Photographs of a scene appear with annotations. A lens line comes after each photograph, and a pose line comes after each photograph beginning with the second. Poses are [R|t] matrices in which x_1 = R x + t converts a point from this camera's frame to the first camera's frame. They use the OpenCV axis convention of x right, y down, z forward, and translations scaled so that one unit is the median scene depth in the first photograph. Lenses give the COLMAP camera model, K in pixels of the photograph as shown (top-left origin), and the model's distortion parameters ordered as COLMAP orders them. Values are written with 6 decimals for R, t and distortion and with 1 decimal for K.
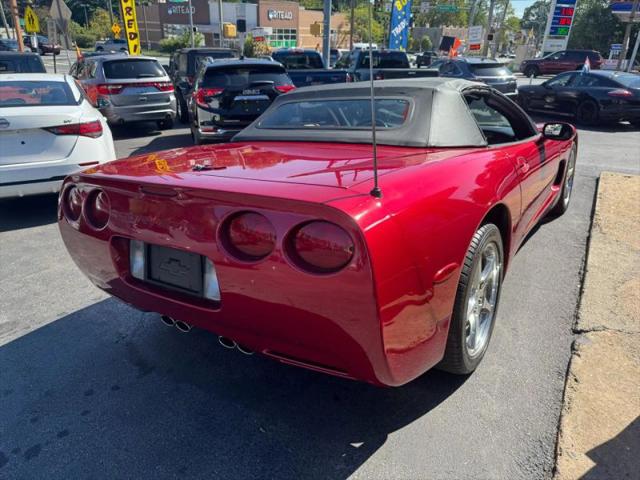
lens RADIAL K [[458.9, 0, 323.3], [0, 458.9, 244.5], [0, 0, 1]] dist [0.021841, -0.028030]
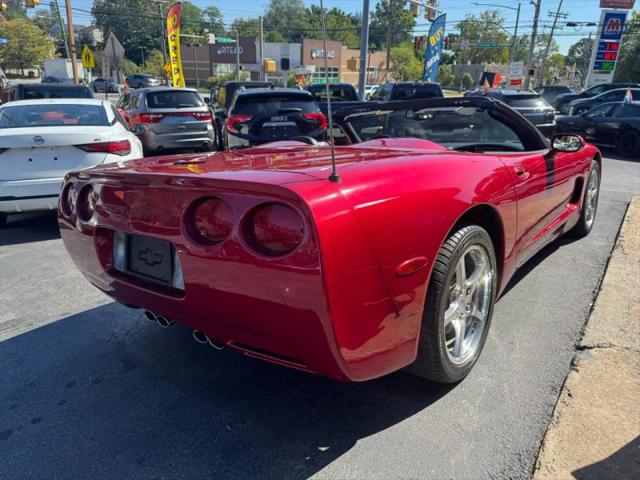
lens RADIAL K [[458.9, 0, 322.6], [0, 458.9, 242.2], [0, 0, 1]] dist [0.021841, -0.028030]
pose [[0.996165, 0.022232, -0.084621, 0.091158], [-0.028542, 0.996842, -0.074105, 0.051357], [0.082706, 0.076236, 0.993654, 0.011662]]
